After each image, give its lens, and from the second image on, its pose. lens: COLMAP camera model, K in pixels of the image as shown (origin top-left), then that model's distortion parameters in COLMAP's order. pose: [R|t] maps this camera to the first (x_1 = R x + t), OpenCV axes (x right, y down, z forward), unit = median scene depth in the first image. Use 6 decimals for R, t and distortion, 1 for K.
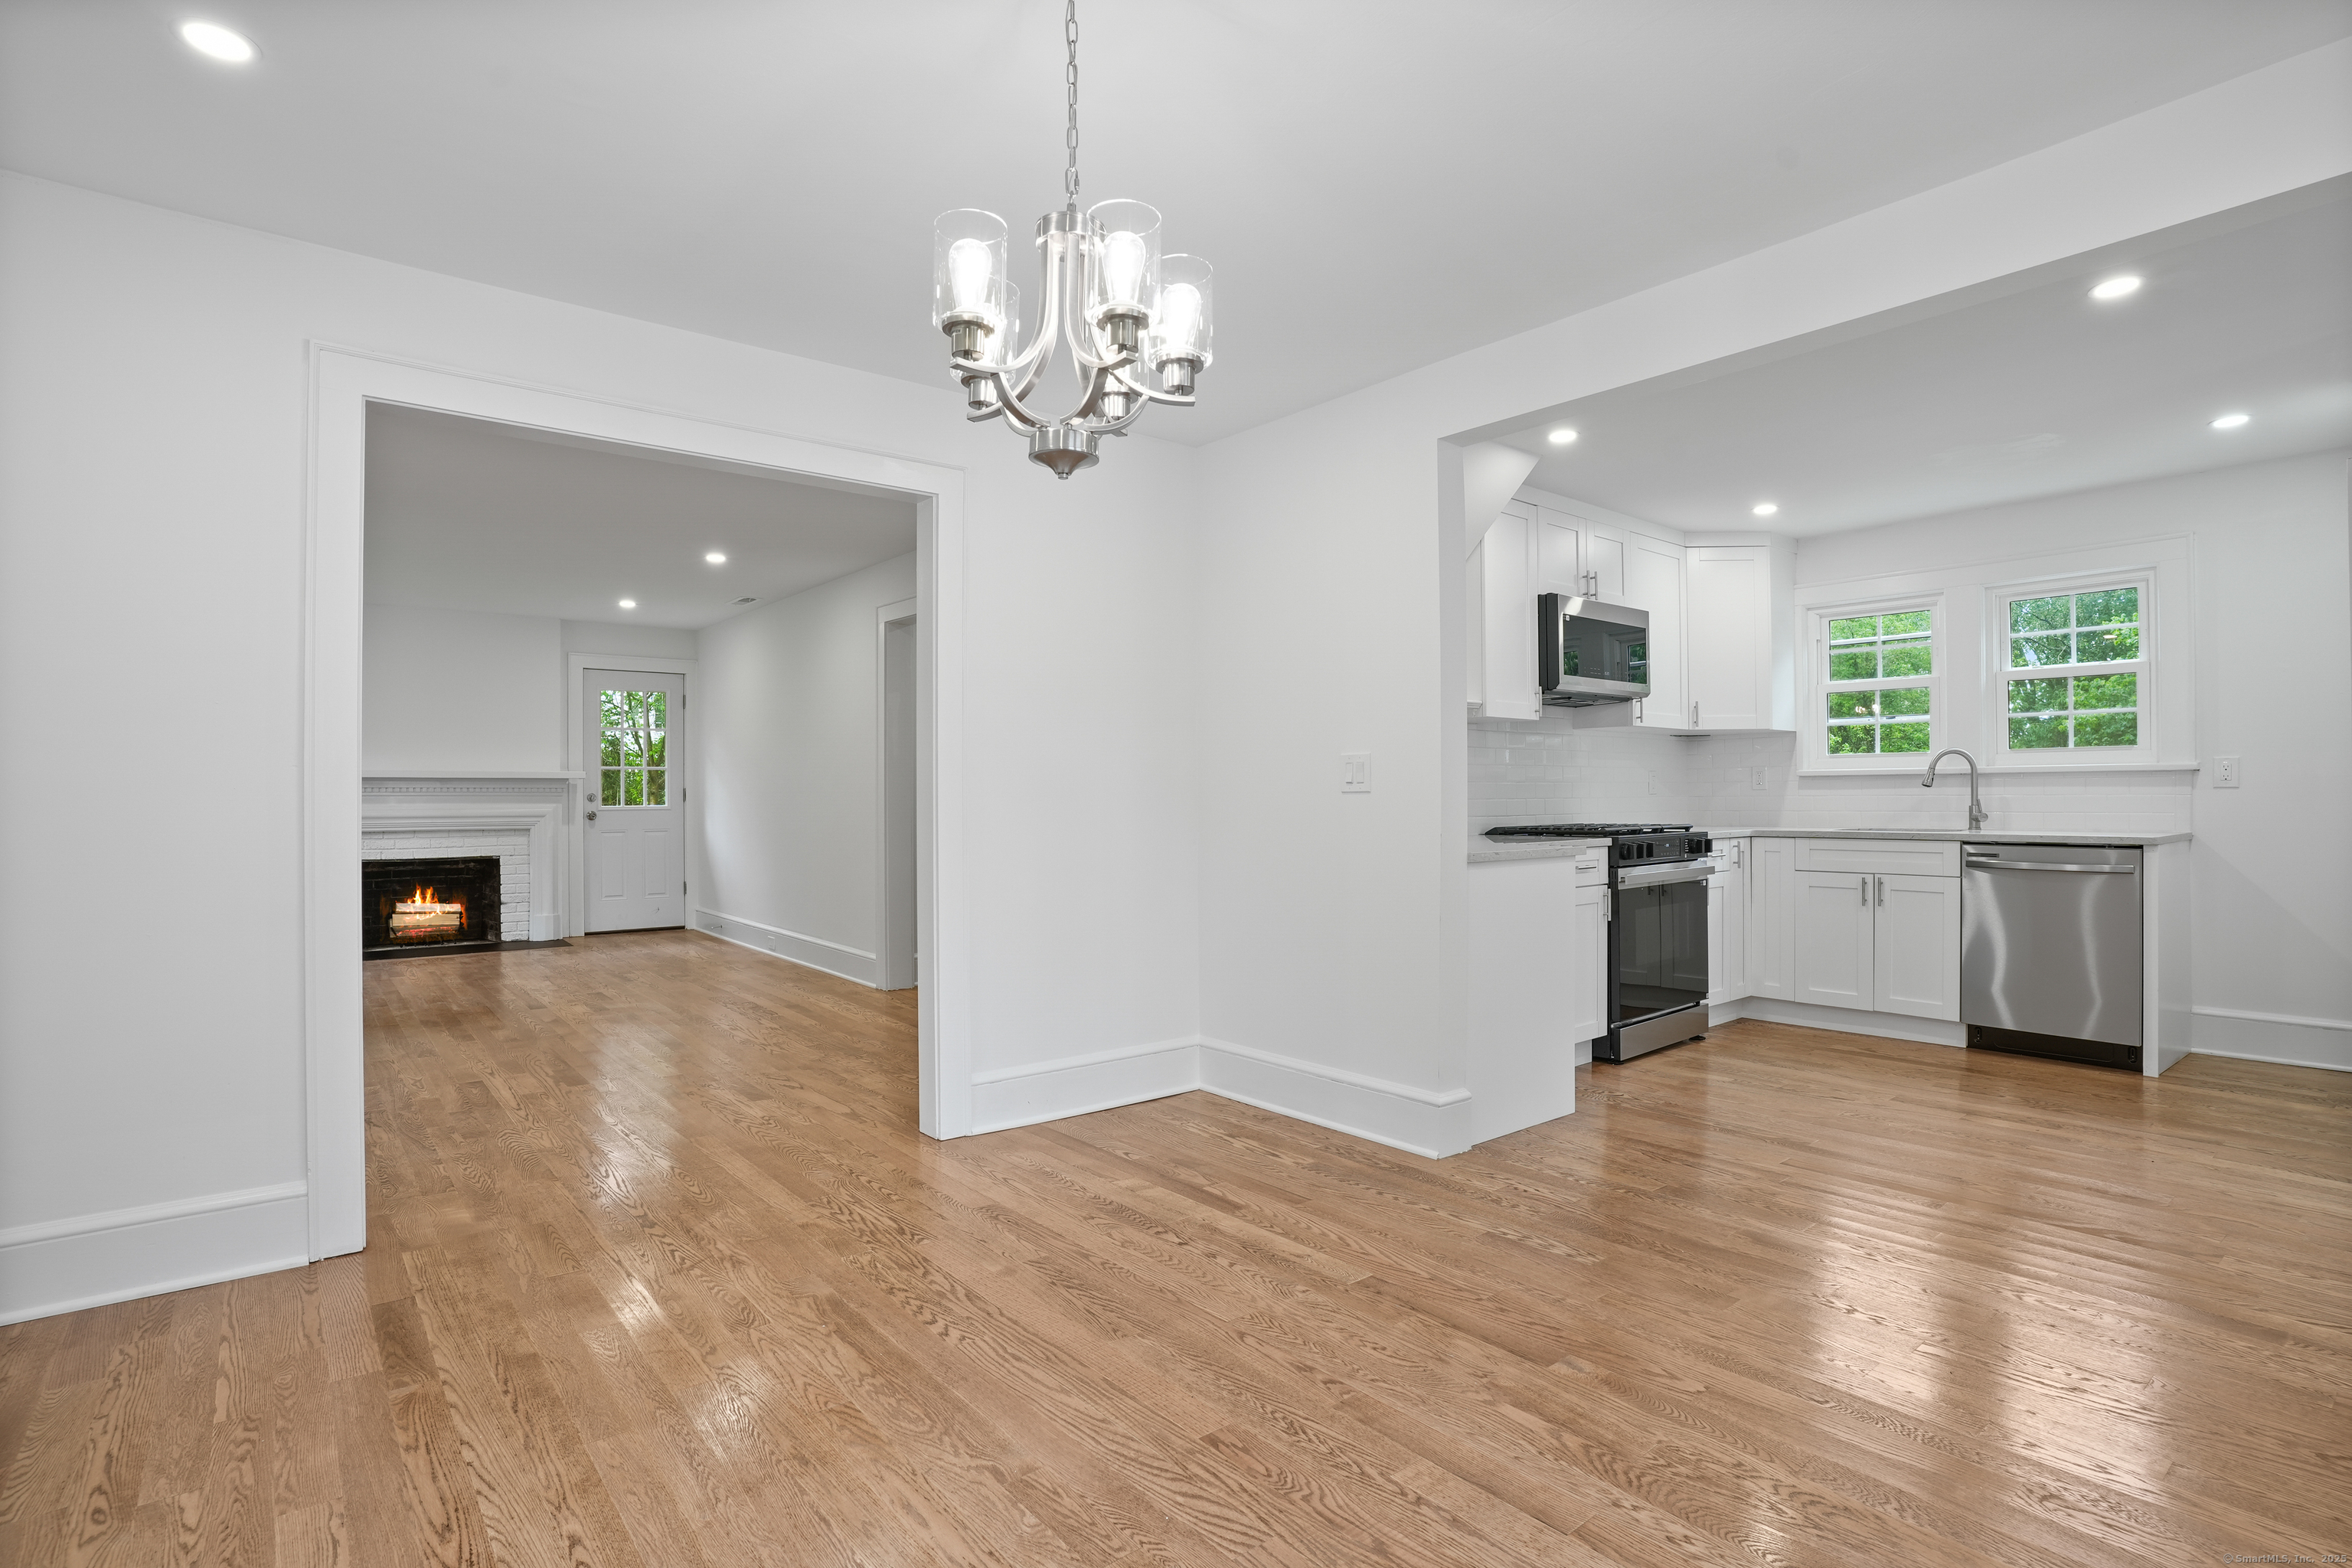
lens RADIAL K [[1164.2, 0, 1170.1], [0, 1164.2, 789.8], [0, 0, 1]] dist [-0.069074, 0.030688]
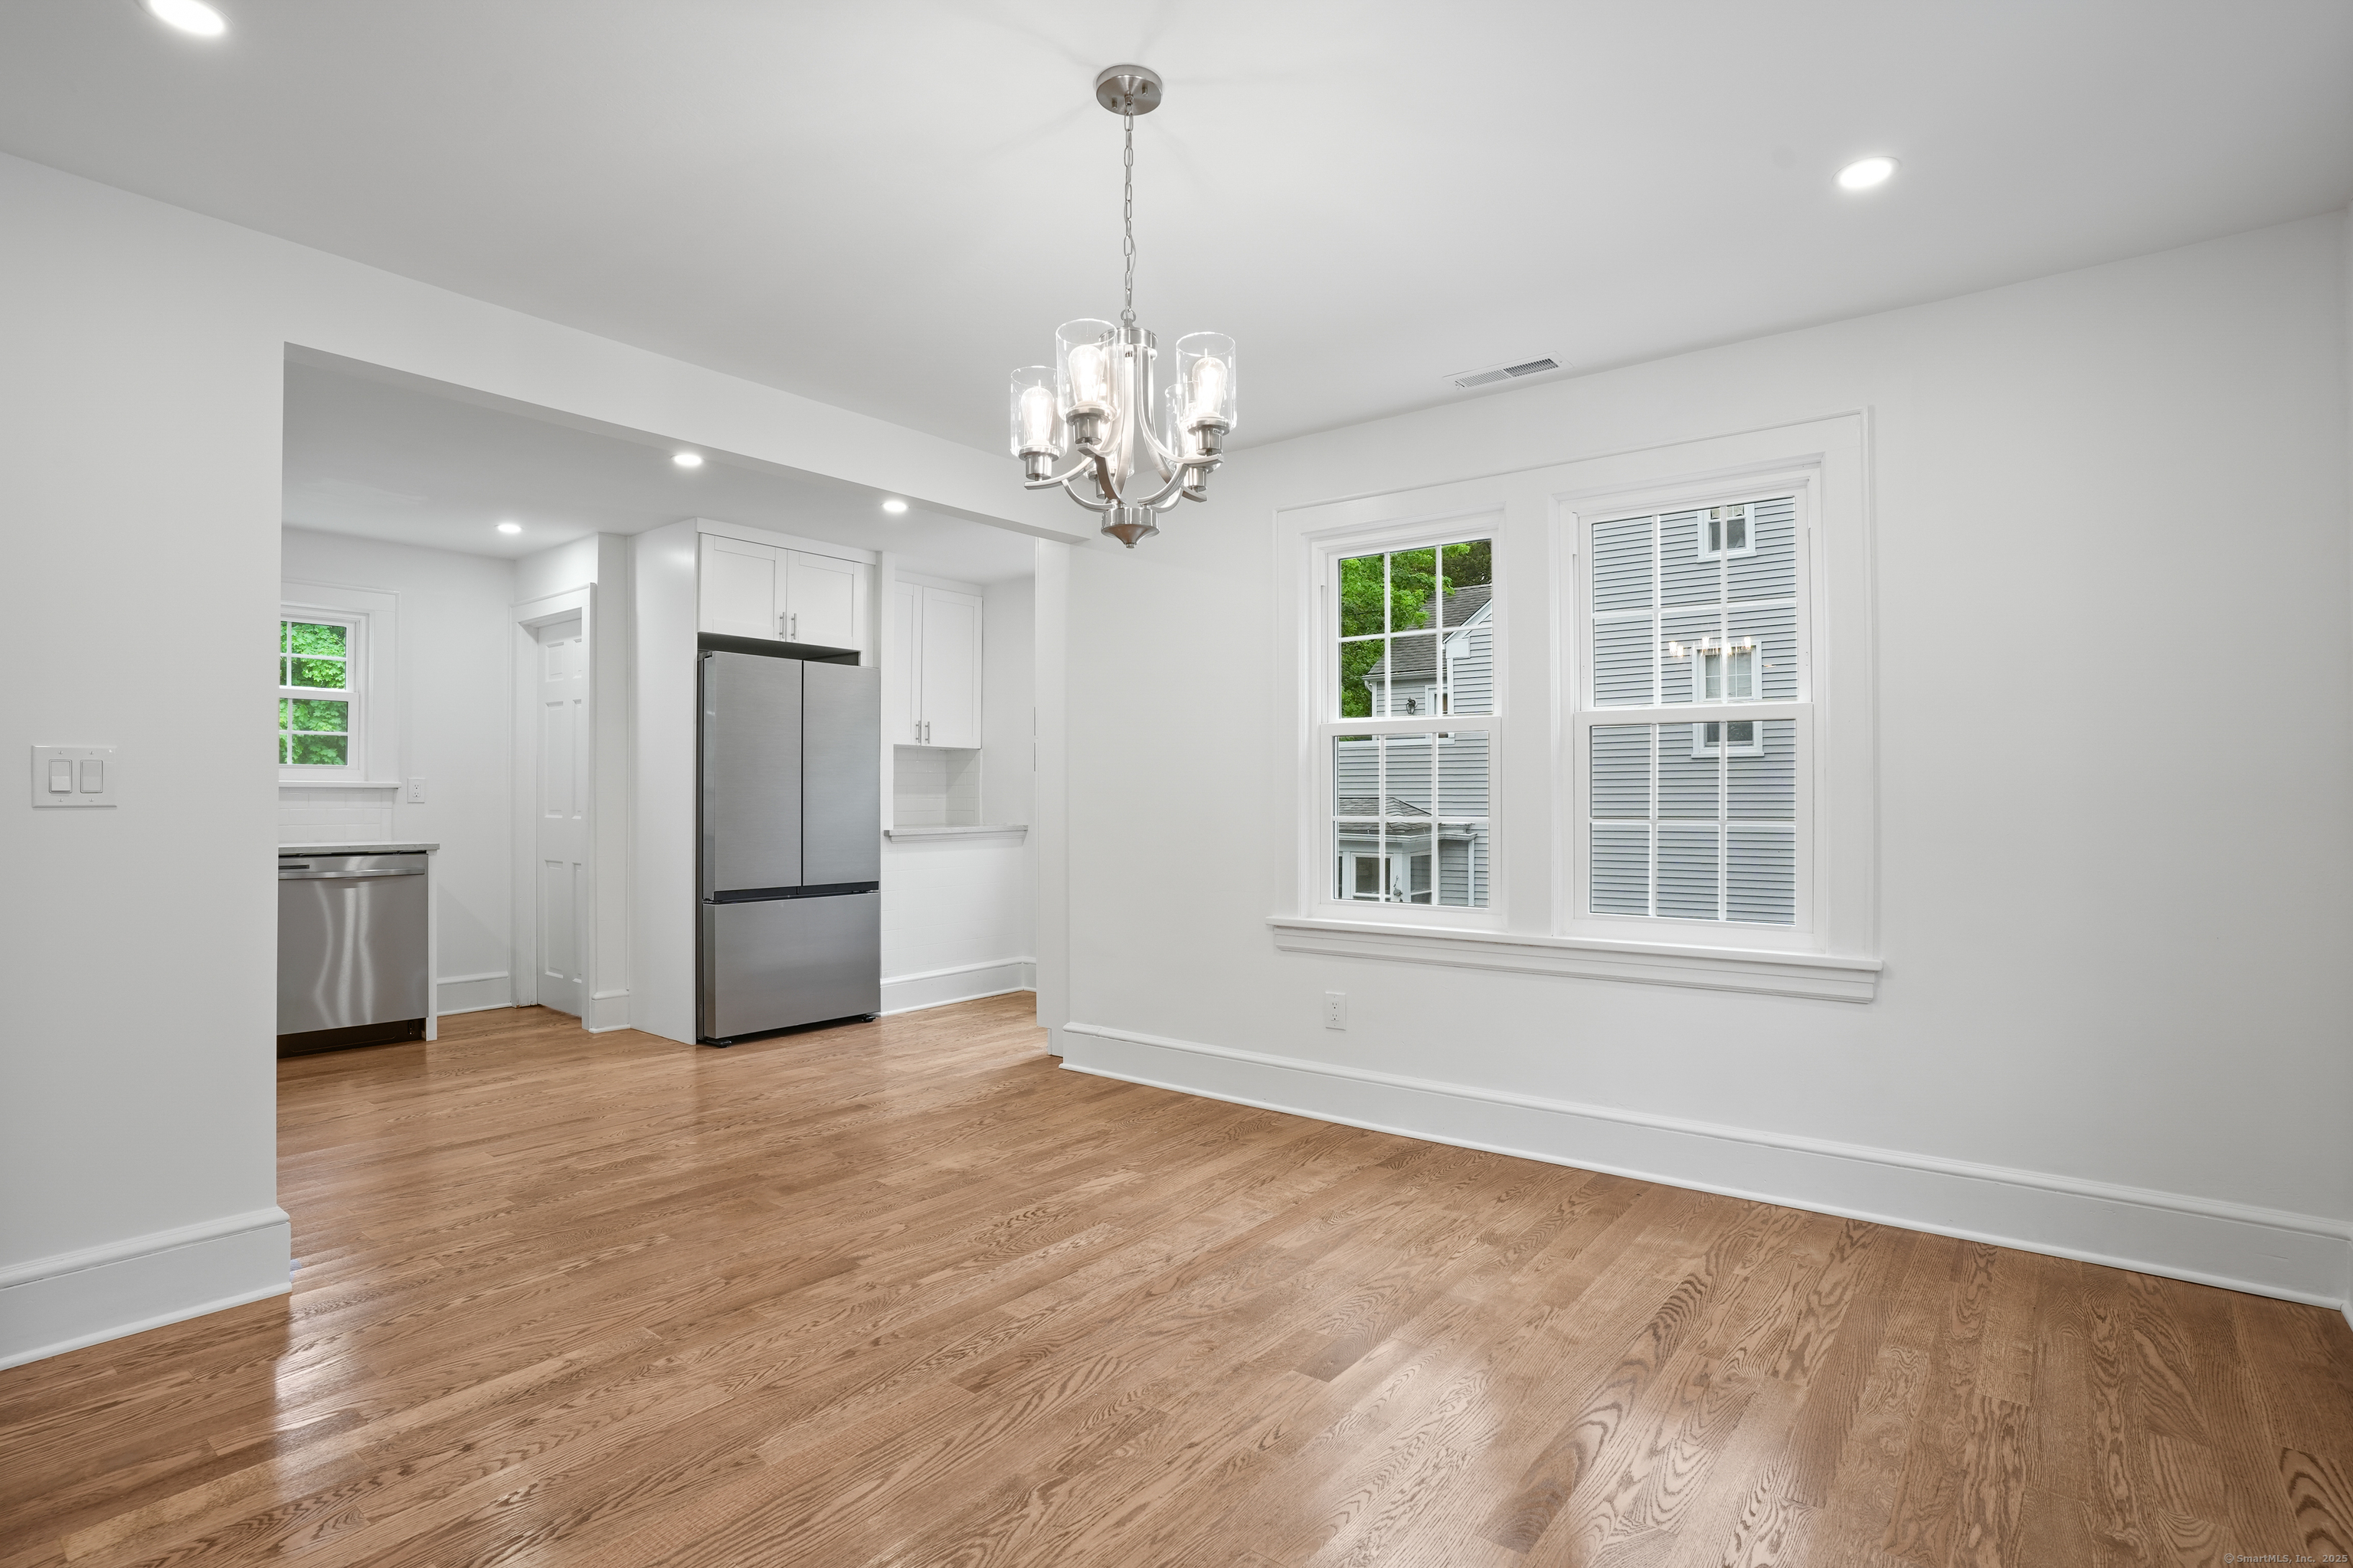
lens RADIAL K [[1164.7, 0, 1171.6], [0, 1164.7, 784.8], [0, 0, 1]] dist [-0.069074, 0.030688]
pose [[-0.220448, 0.017724, 0.975238, -0.469335], [-0.003582, 0.999813, -0.018980, -0.000721], [-0.975392, -0.007677, -0.220343, 0.450252]]
